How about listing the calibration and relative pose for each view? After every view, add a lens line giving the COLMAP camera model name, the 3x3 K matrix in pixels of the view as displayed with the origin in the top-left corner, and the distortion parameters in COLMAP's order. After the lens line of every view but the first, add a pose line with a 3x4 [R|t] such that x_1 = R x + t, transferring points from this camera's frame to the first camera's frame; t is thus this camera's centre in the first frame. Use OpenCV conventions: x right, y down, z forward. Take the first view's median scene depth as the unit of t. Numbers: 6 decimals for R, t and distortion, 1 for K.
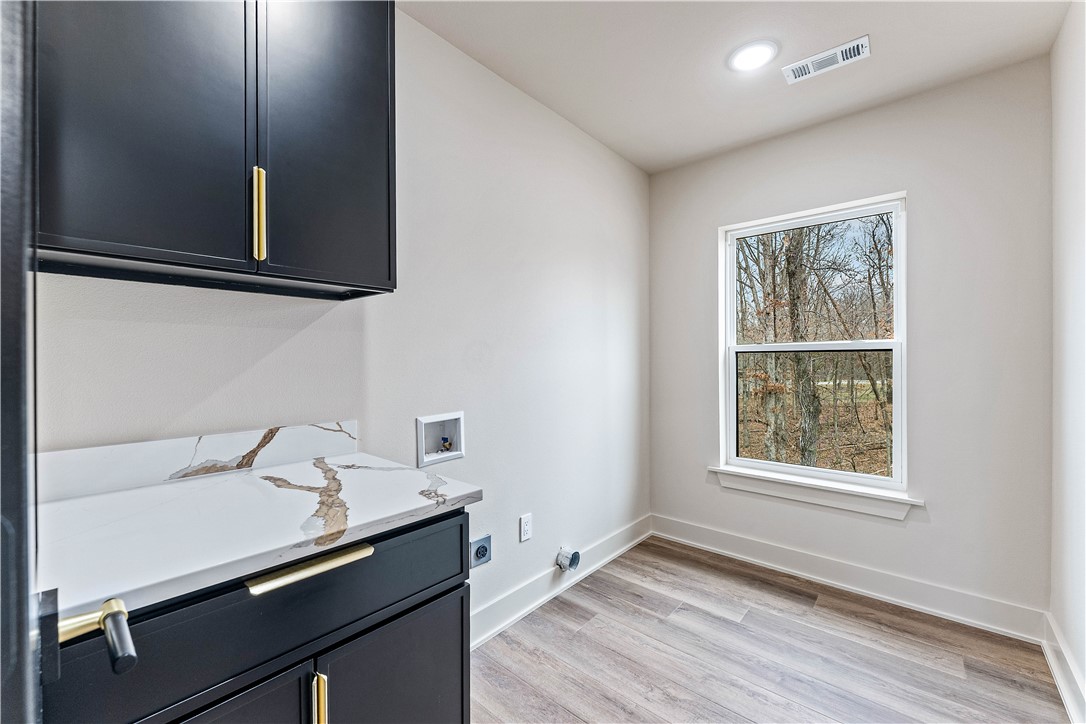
lens RADIAL K [[442.2, 0, 540.6], [0, 442.2, 361.5], [0, 0, 1]] dist [-0.001239, 0.000044]
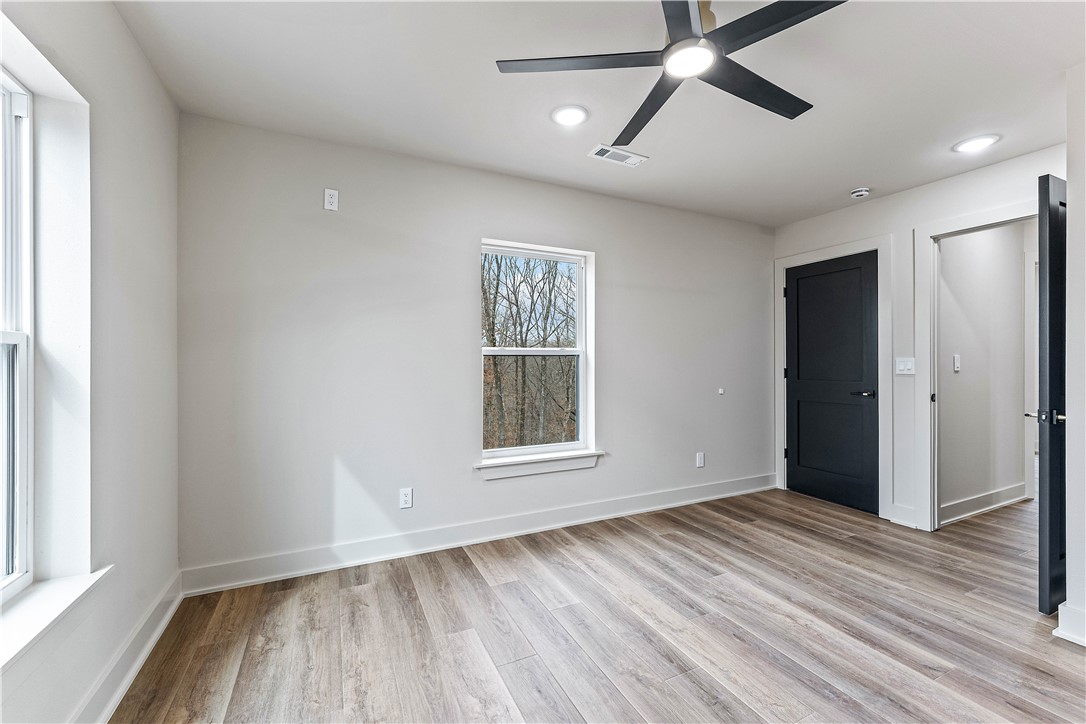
lens RADIAL K [[442.2, 0, 540.3], [0, 442.2, 361.1], [0, 0, 1]] dist [-0.001239, 0.000044]
pose [[0.400340, -0.000096, 0.916367, -0.558058], [0.001309, 0.999999, -0.000467, -0.006812], [-0.916366, 0.001387, 0.400340, 0.471435]]
